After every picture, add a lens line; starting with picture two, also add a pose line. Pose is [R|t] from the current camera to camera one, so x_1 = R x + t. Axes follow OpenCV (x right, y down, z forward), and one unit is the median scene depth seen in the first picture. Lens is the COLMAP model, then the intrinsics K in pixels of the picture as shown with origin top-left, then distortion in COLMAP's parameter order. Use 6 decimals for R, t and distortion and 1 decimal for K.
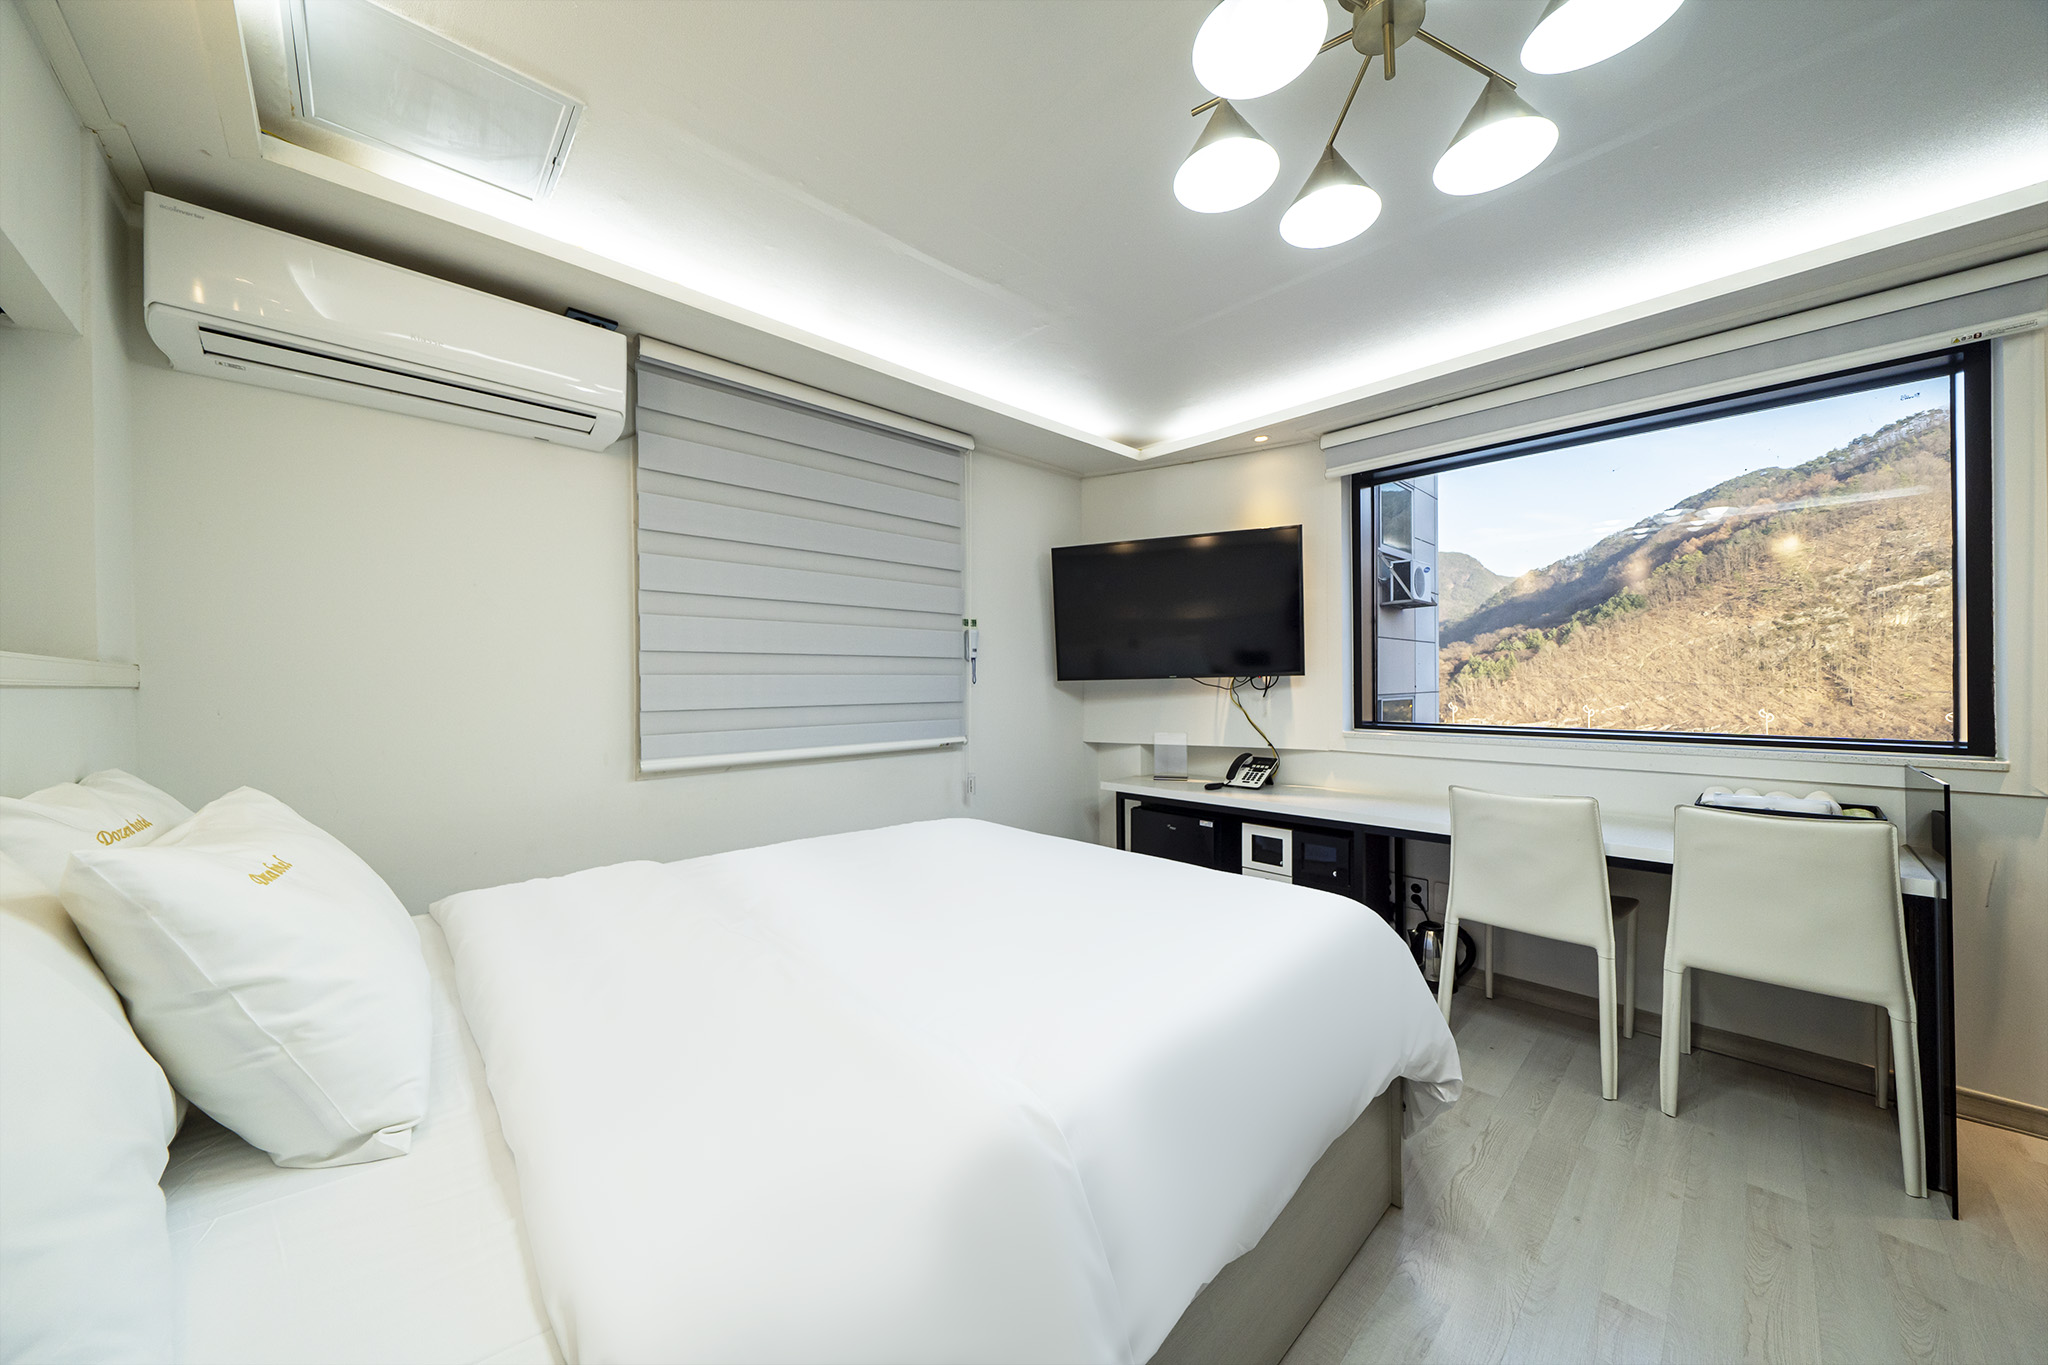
lens RADIAL K [[698.0, 0, 1024.0], [0, 698.0, 682.5], [0, 0, 1]] dist [-0.000349, -0.000013]
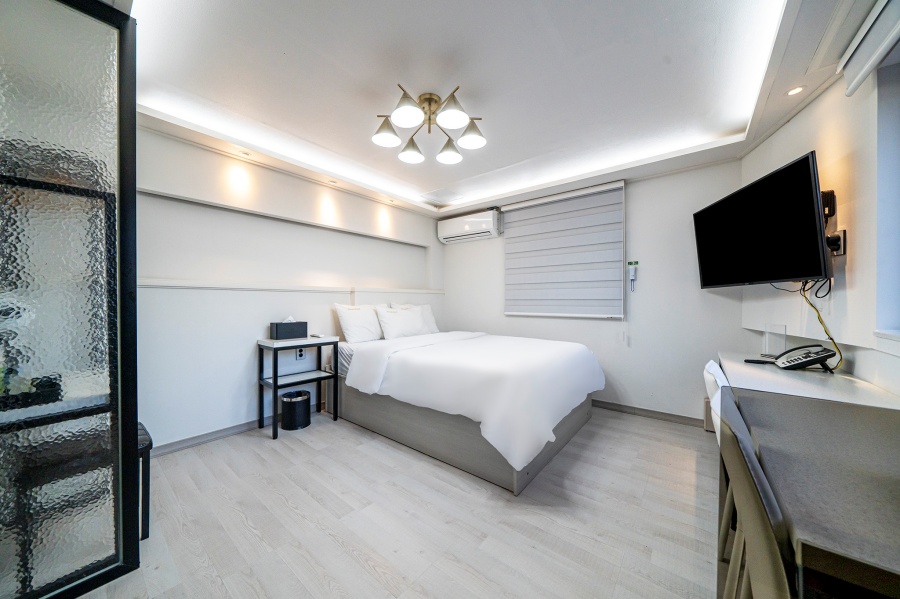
lens RADIAL K [[306.7, 0, 450.0], [0, 306.7, 299.5], [0, 0, 1]] dist [-0.000349, -0.000013]
pose [[0.144132, 0.005292, -0.989544, 0.791374], [0.000225, 0.999986, 0.005380, 0.021860], [0.989558, -0.000998, 0.144129, 0.305023]]
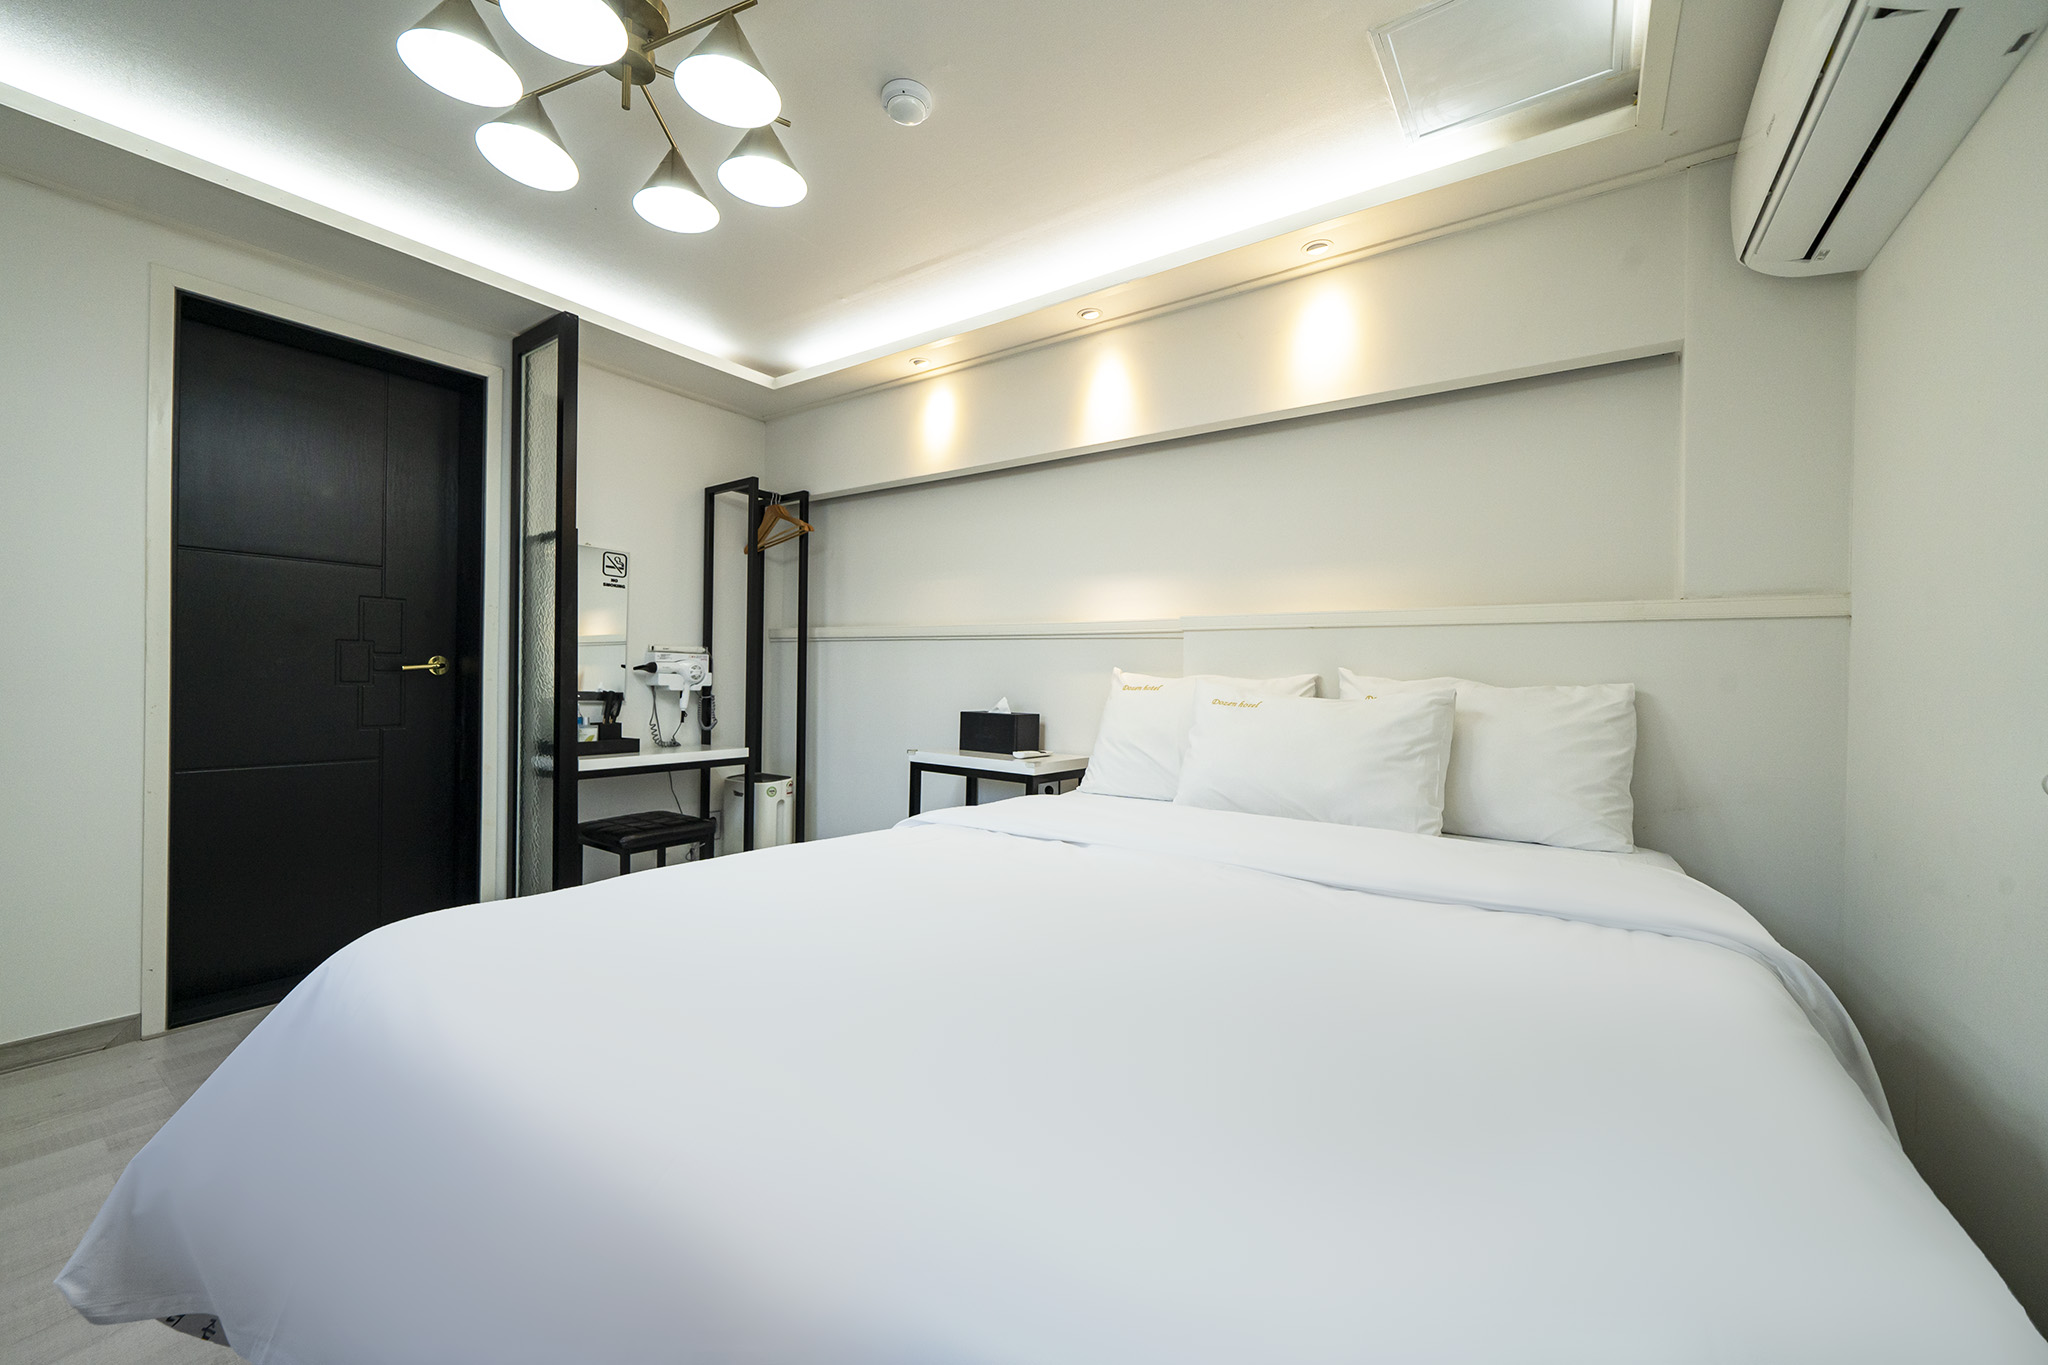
lens RADIAL K [[799.2, 0, 1024.0], [0, 799.2, 682.5], [0, 0, 1]] dist [-0.000682, -0.000027]
pose [[-0.977468, -0.003580, -0.211051, 0.044990], [-0.005036, 0.999967, 0.006365, 0.048303], [0.211022, 0.007285, -0.977454, 0.889421]]
